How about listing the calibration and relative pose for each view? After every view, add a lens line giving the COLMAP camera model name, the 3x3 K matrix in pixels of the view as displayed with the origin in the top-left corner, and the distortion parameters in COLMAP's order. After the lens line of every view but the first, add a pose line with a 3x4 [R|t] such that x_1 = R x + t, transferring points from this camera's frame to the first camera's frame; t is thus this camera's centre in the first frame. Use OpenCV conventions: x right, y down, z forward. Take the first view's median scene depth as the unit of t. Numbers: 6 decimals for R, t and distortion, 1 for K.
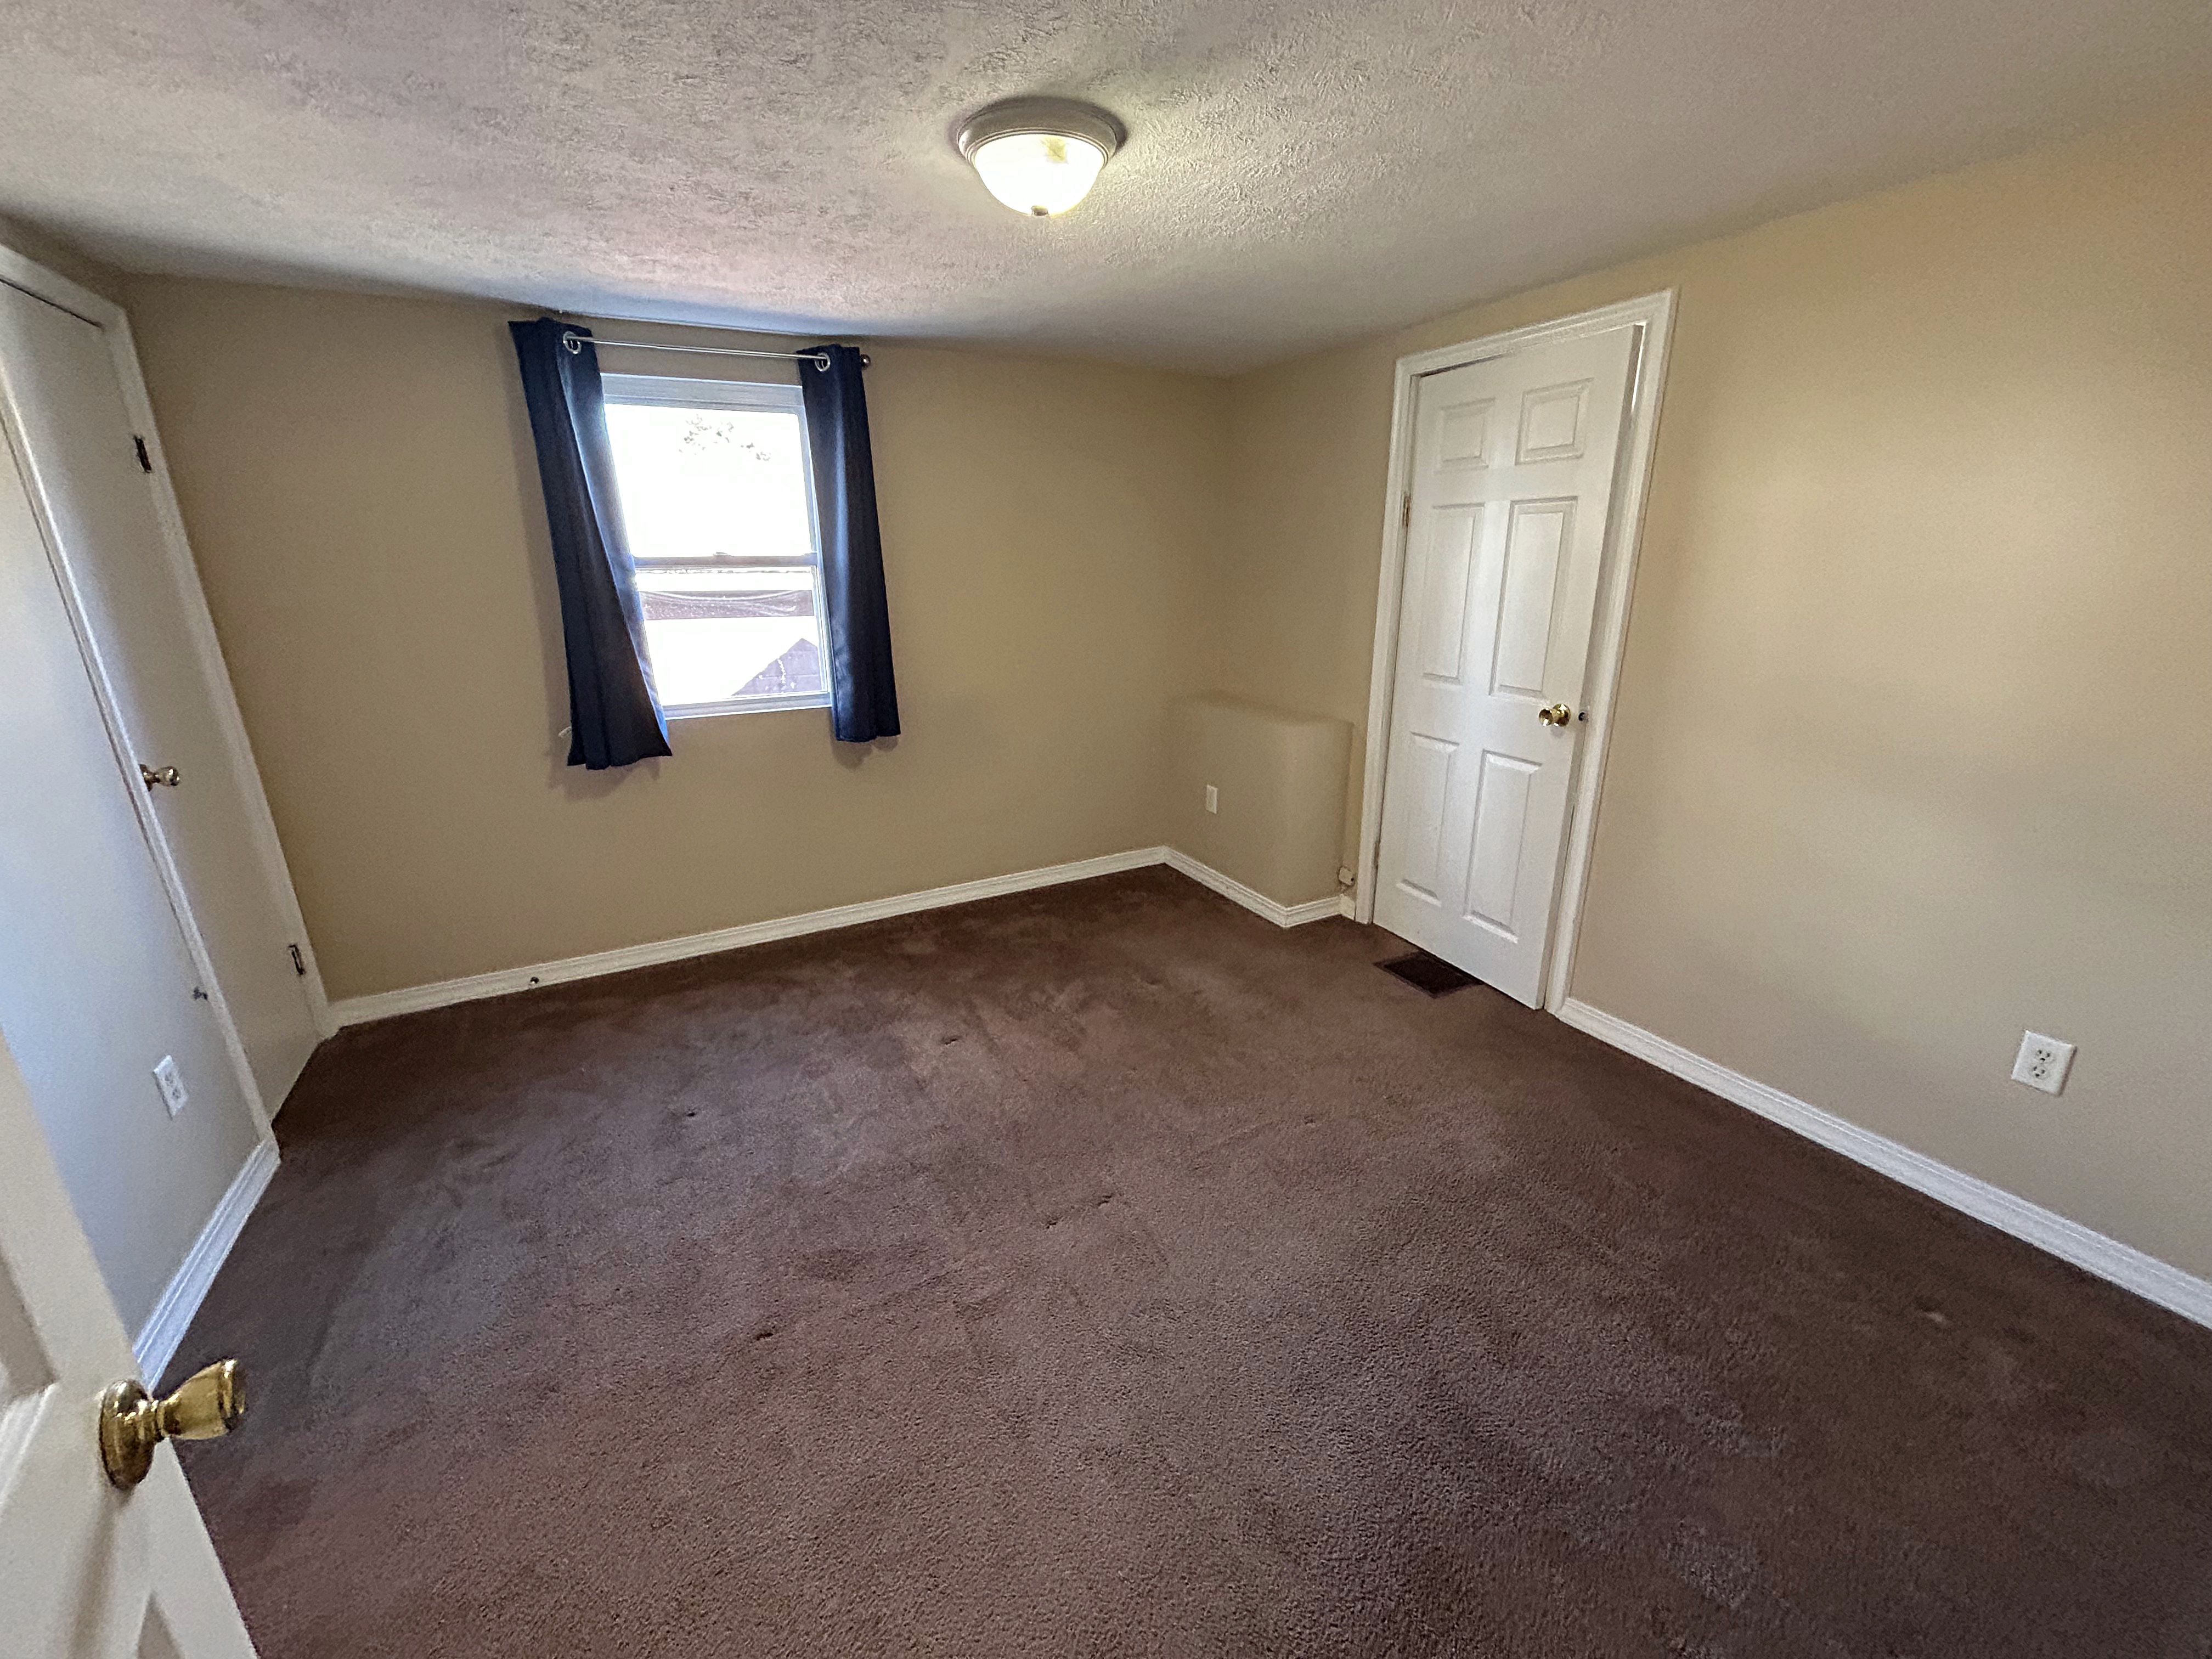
lens RADIAL K [[888.2, 0, 1106.0], [0, 888.2, 829.5], [0, 0, 1]] dist [0.000238, -0.000007]
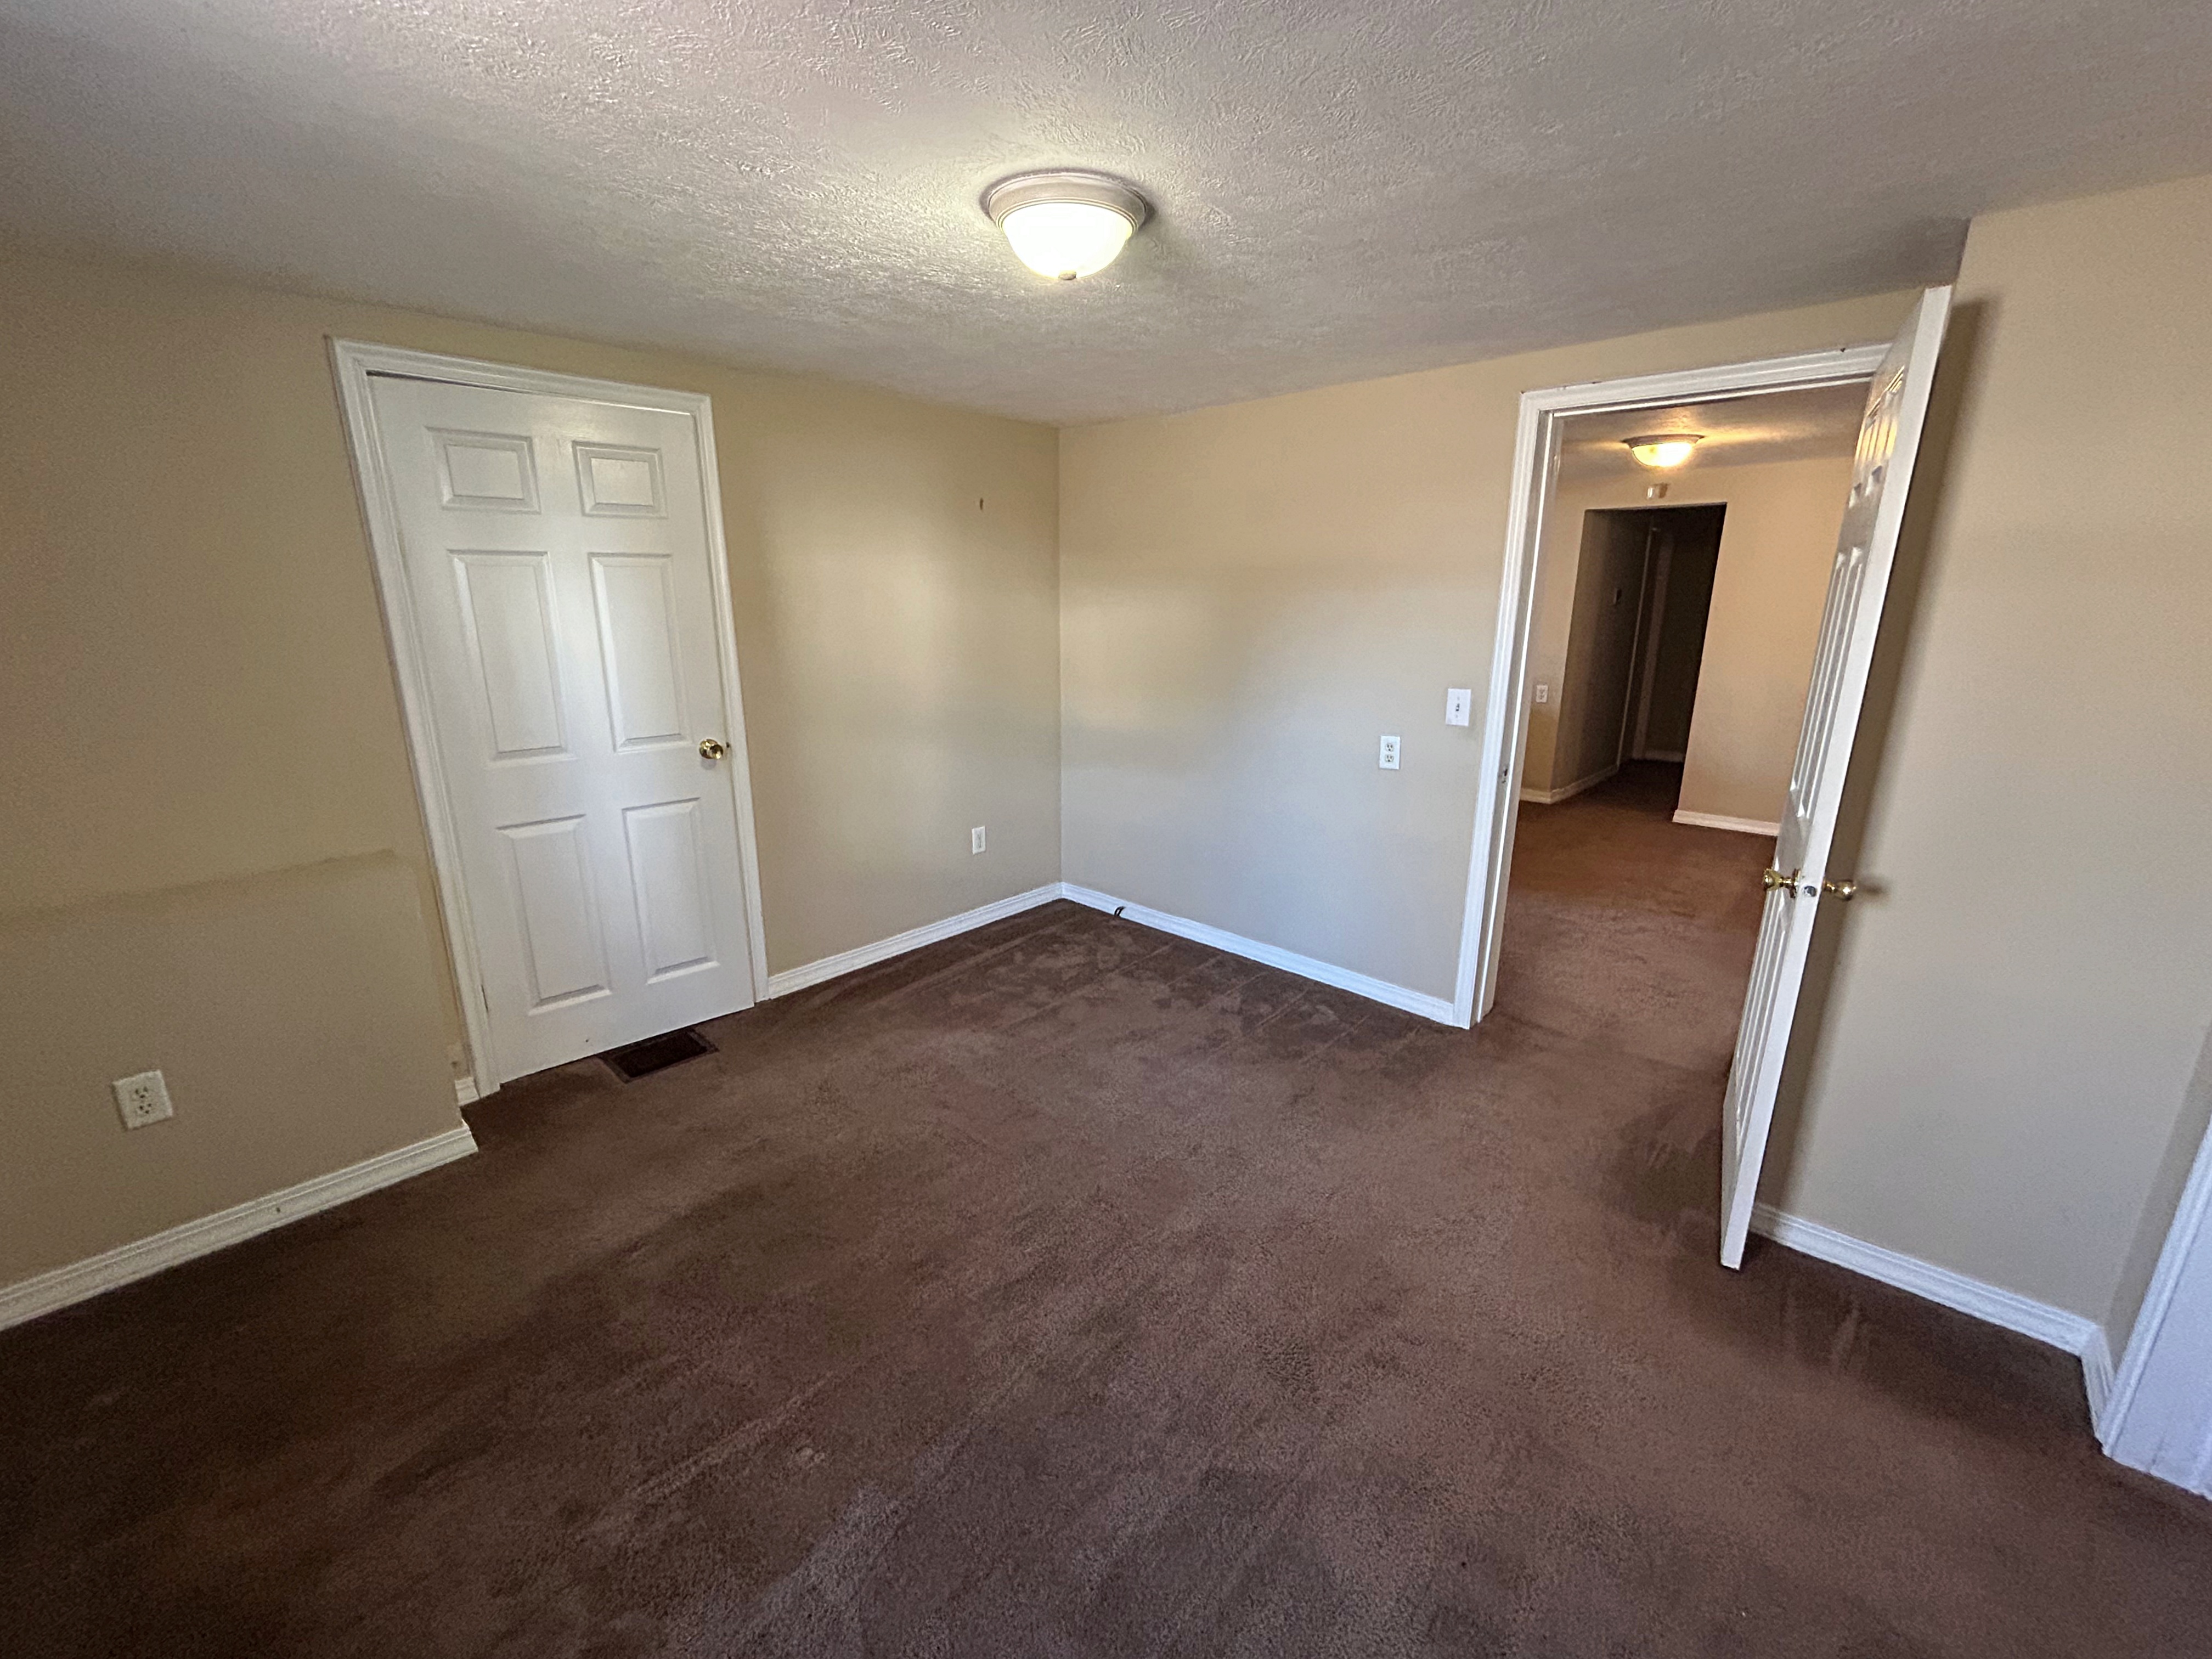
lens RADIAL K [[888.2, 0, 1106.0], [0, 888.2, 829.5], [0, 0, 1]] dist [0.000238, -0.000007]
pose [[-0.322054, -0.246442, 0.914083, -0.617963], [0.275404, 0.899380, 0.339511, -0.250878], [-0.905778, 0.361083, -0.221778, 0.748173]]
